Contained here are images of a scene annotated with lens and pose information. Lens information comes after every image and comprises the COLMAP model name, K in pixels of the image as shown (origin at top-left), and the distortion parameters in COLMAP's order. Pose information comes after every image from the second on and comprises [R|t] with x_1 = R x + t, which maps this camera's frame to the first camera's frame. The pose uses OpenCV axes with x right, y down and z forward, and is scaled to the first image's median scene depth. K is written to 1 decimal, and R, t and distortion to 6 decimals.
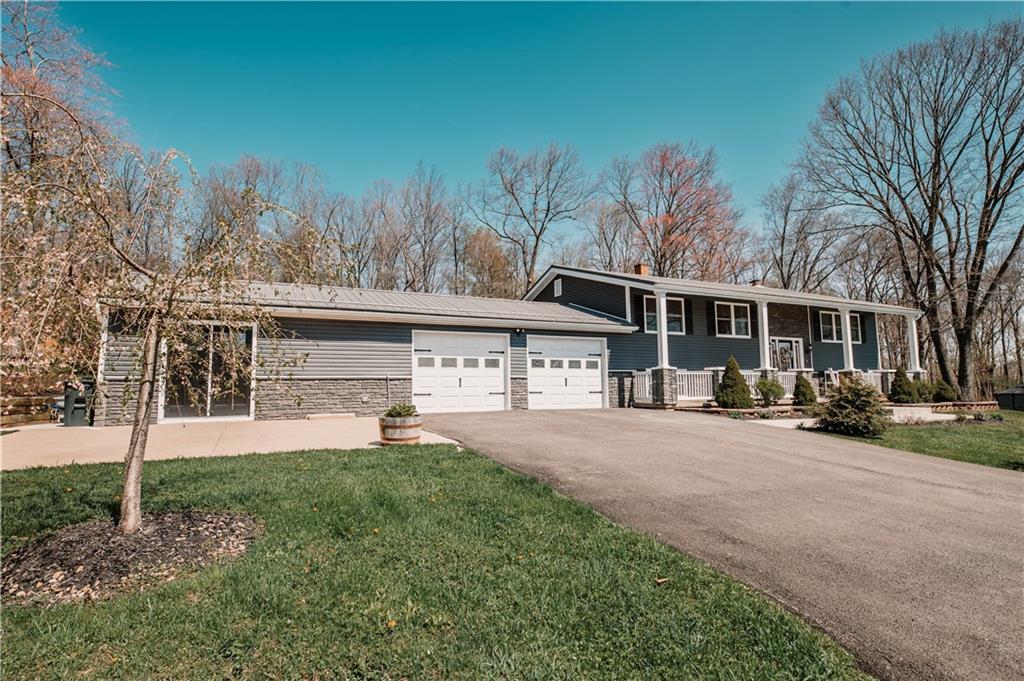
lens RADIAL K [[504.3, 0, 512.0], [0, 504.3, 340.5], [0, 0, 1]] dist [0.001383, 0.000110]
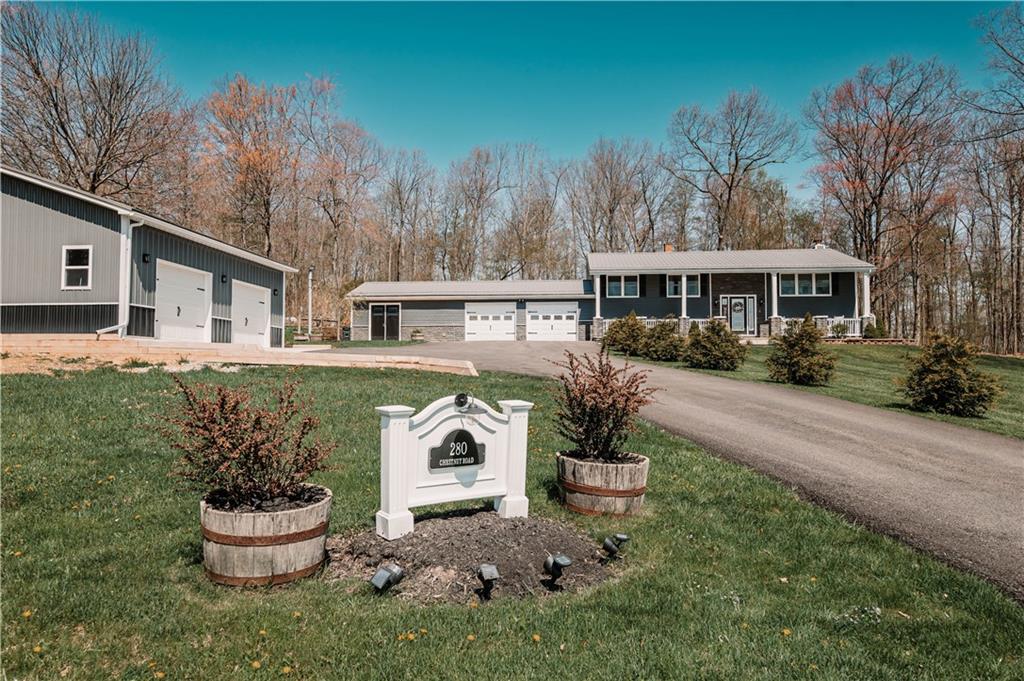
lens RADIAL K [[764.3, 0, 512.0], [0, 764.3, 340.5], [0, 0, 1]] dist [-0.007673, -0.002452]
pose [[0.831793, 0.003442, -0.555075, 1.472867], [0.043180, 0.996549, 0.070885, -0.069995], [0.553404, -0.082930, 0.828774, -1.328962]]
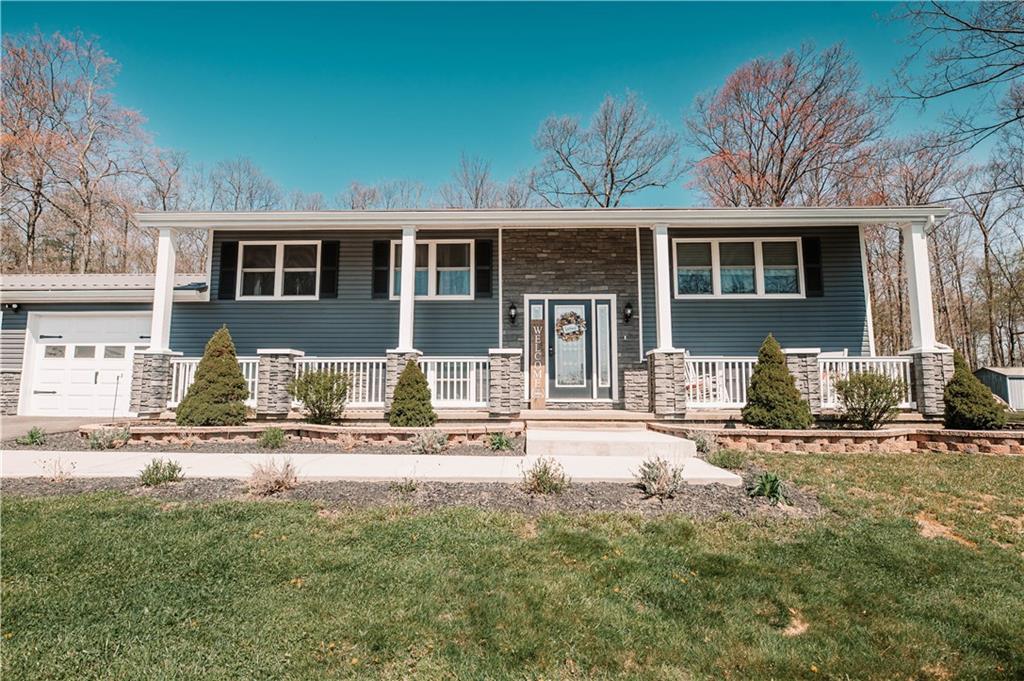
lens RADIAL K [[633.1, 0, 512.0], [0, 633.1, 340.5], [0, 0, 1]] dist [0.003280, 0.000711]
pose [[0.887656, -0.022356, -0.459964, 0.986998], [0.034708, 0.999228, 0.018416, 0.034187], [0.459198, -0.032312, 0.887746, 0.473610]]
